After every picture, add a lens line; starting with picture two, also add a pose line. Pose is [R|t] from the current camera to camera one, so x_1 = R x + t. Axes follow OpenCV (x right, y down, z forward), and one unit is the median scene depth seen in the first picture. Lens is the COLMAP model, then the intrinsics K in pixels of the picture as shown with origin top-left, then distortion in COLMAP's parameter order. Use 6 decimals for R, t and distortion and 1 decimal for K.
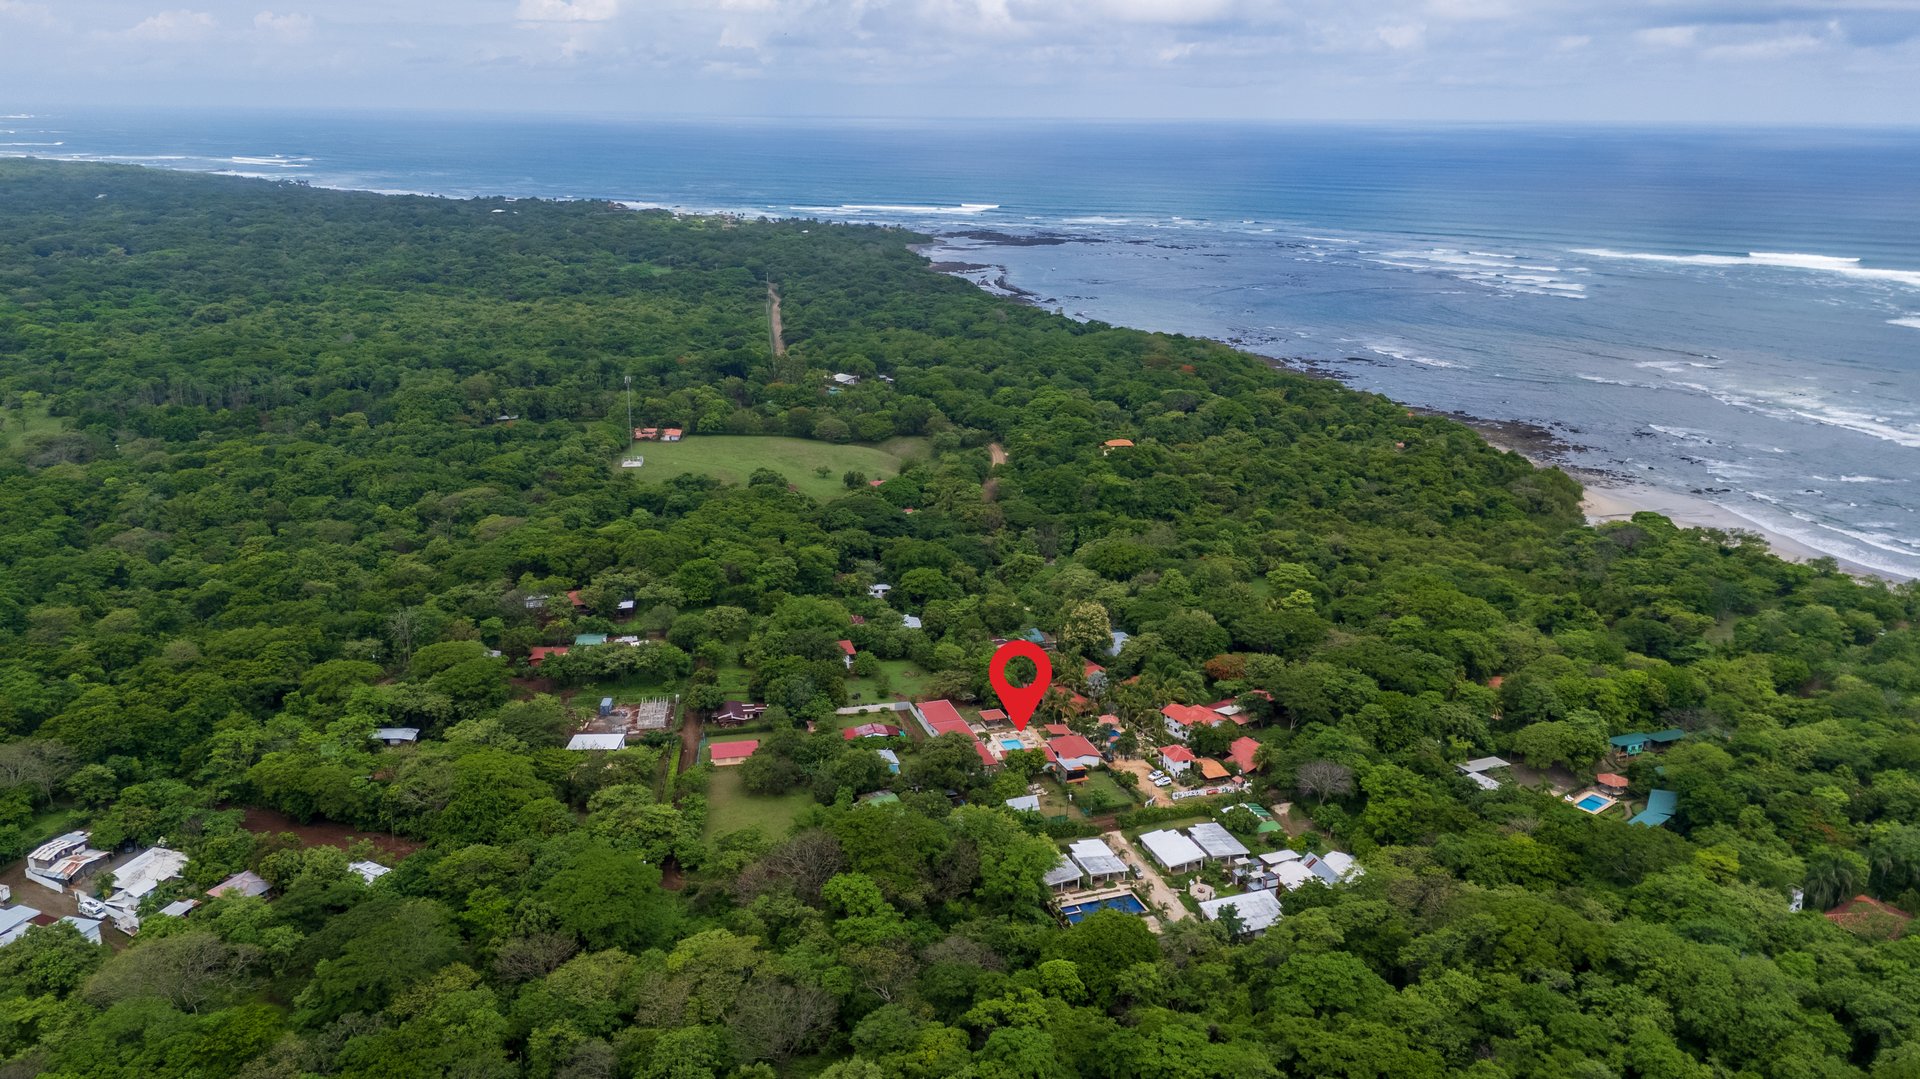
lens RADIAL K [[1404.9, 0, 952.8], [0, 1404.9, 543.4], [0, 0, 1]] dist [0.084535, -0.098747]
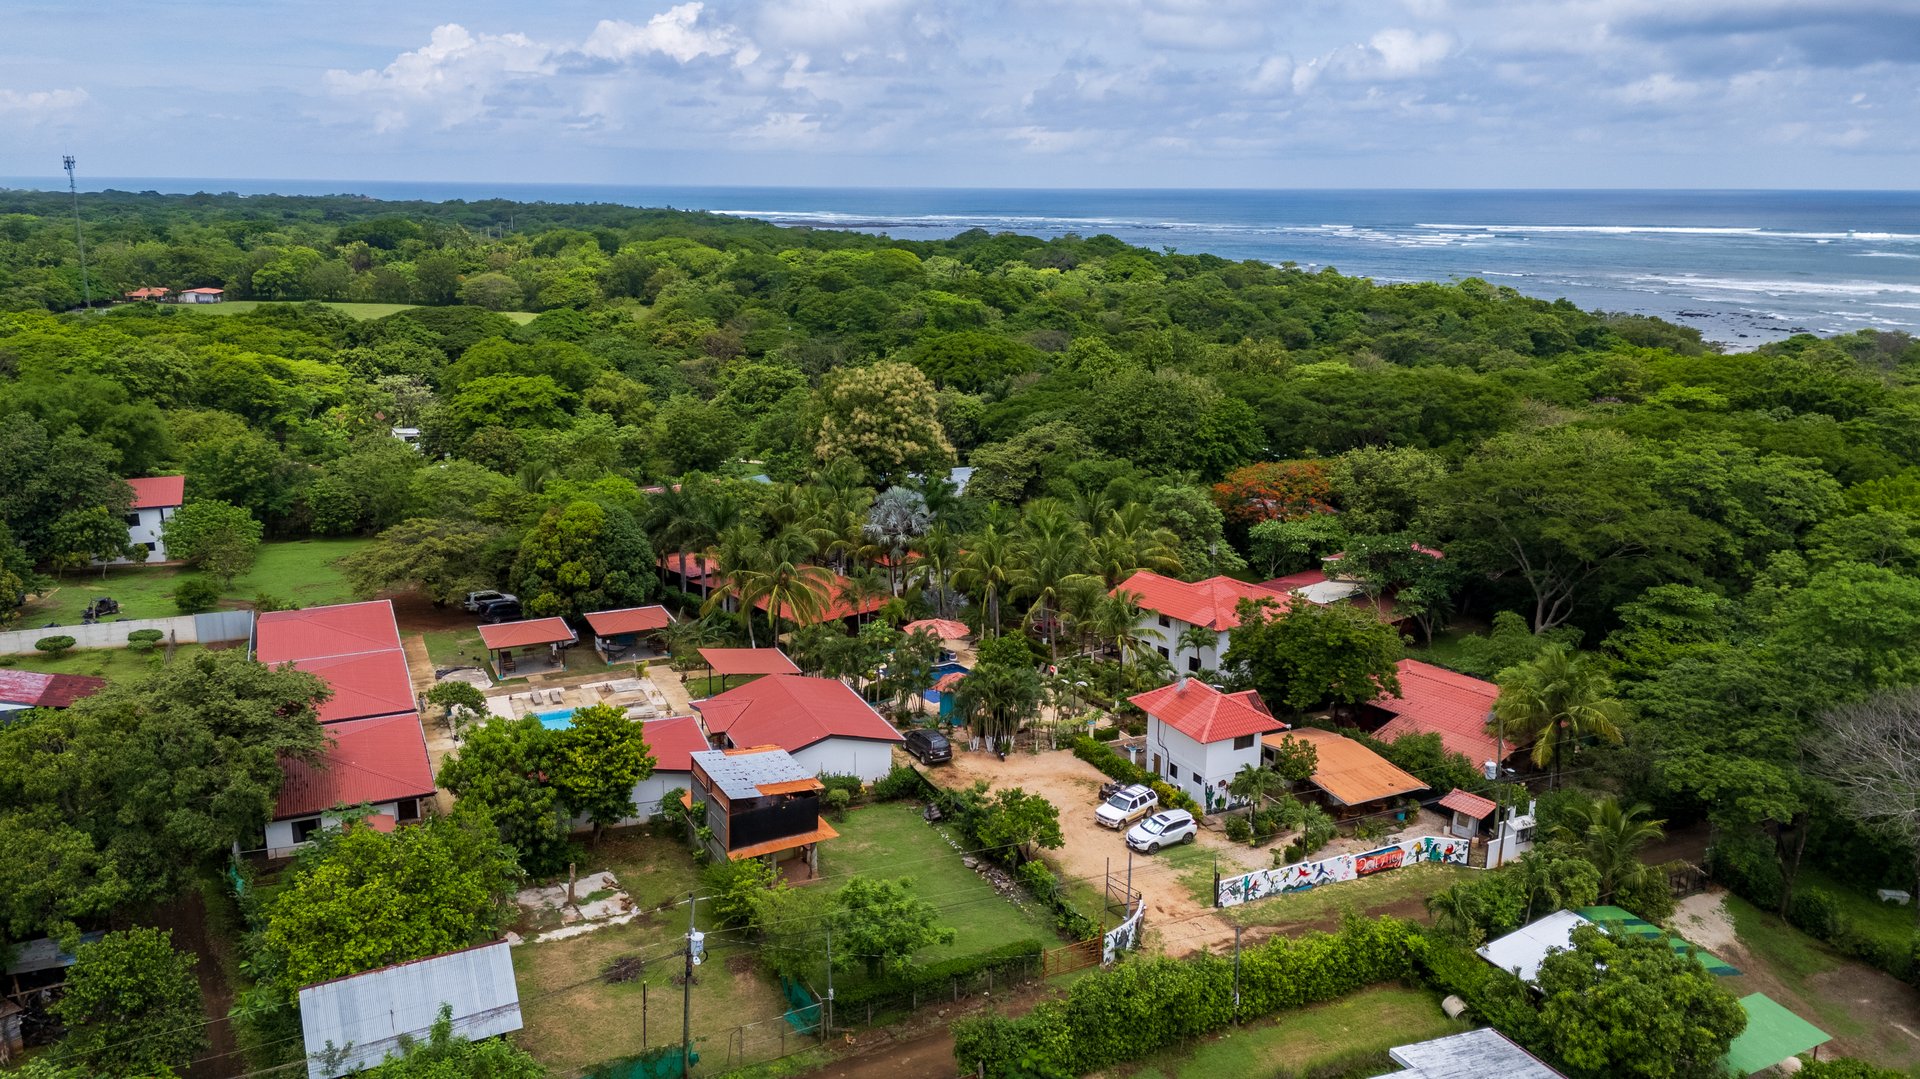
lens RADIAL K [[1404.9, 0, 952.8], [0, 1404.9, 543.4], [0, 0, 1]] dist [0.084535, -0.098747]
pose [[0.994067, -0.032396, 0.103835, 0.086538], [0.037405, 0.998210, -0.046667, 0.123294], [-0.102137, 0.050274, 0.993499, 0.722941]]
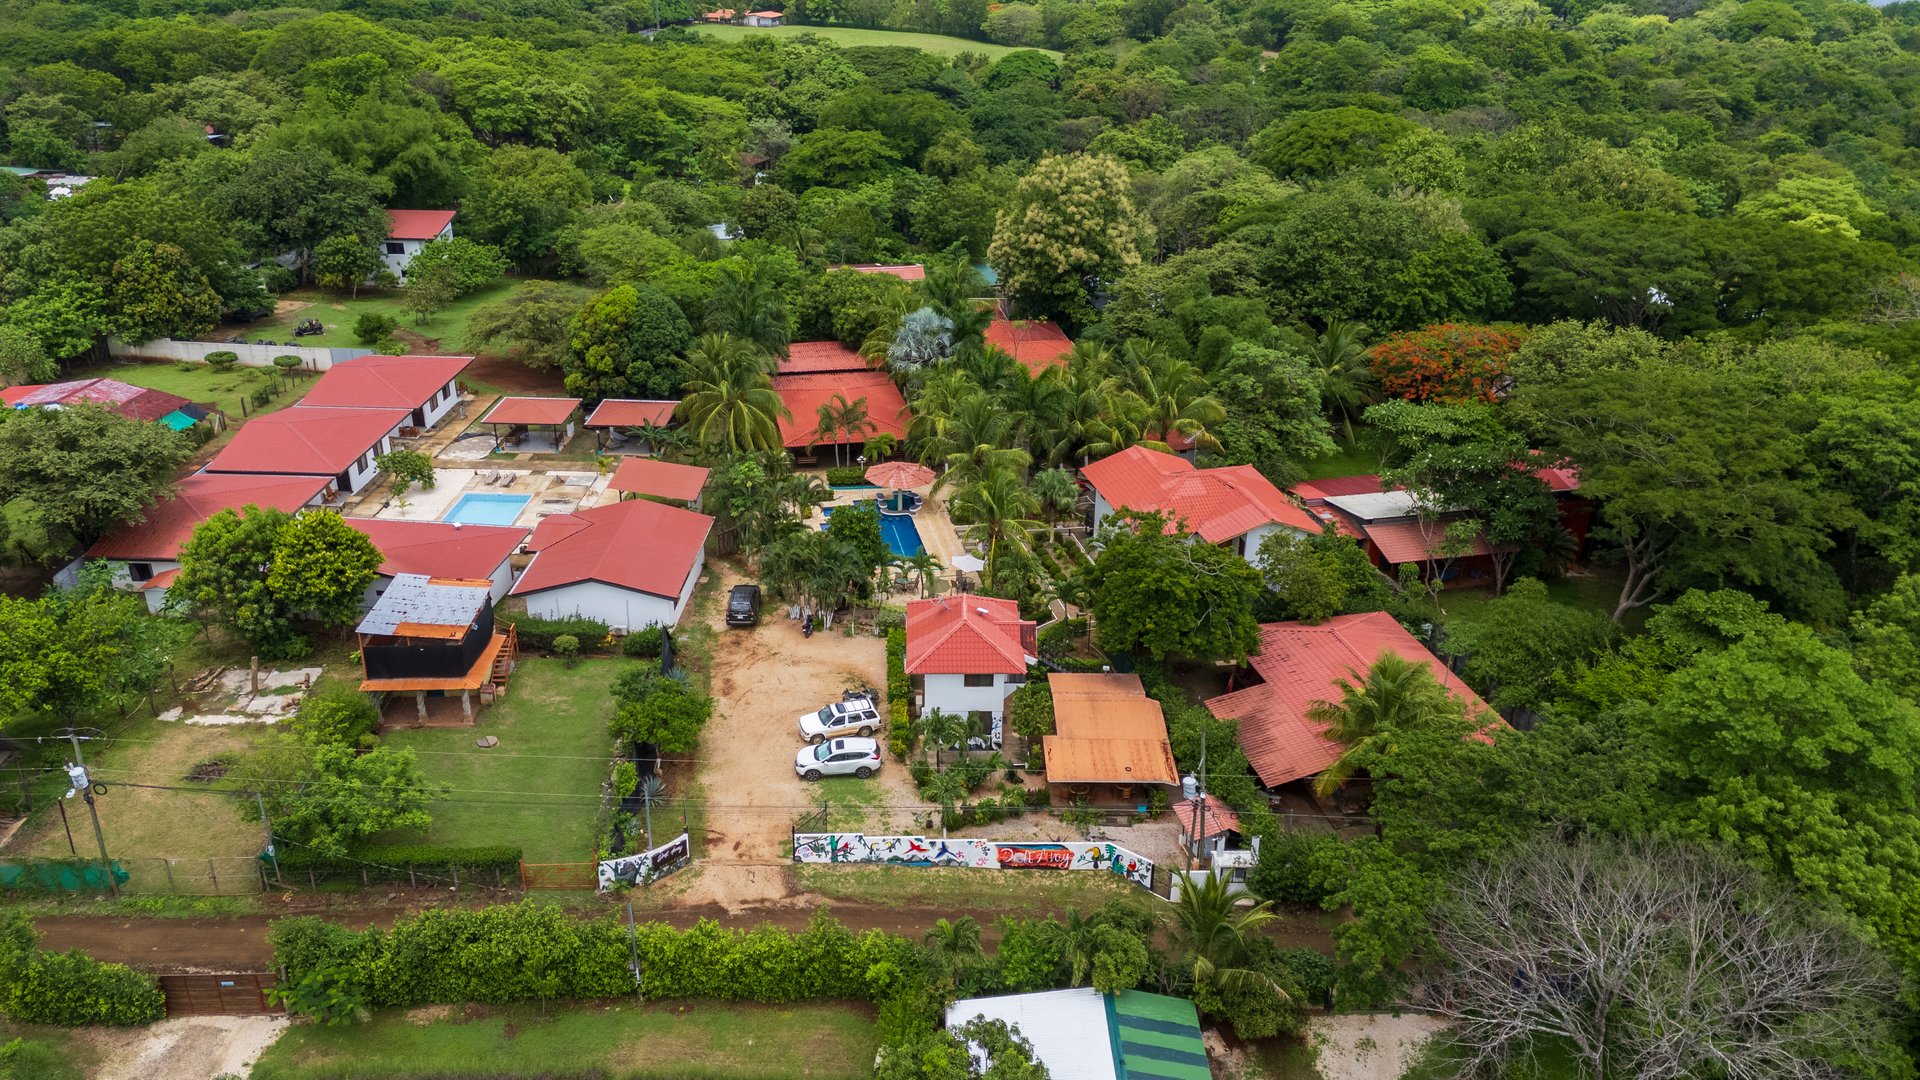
lens RADIAL K [[1404.9, 0, 952.8], [0, 1404.9, 543.9], [0, 0, 1]] dist [0.084535, -0.098747]
pose [[0.939787, 0.141246, -0.311208, 0.211840], [-0.099279, 0.984161, 0.146871, 0.099366], [0.327024, -0.107131, 0.938924, 0.764824]]
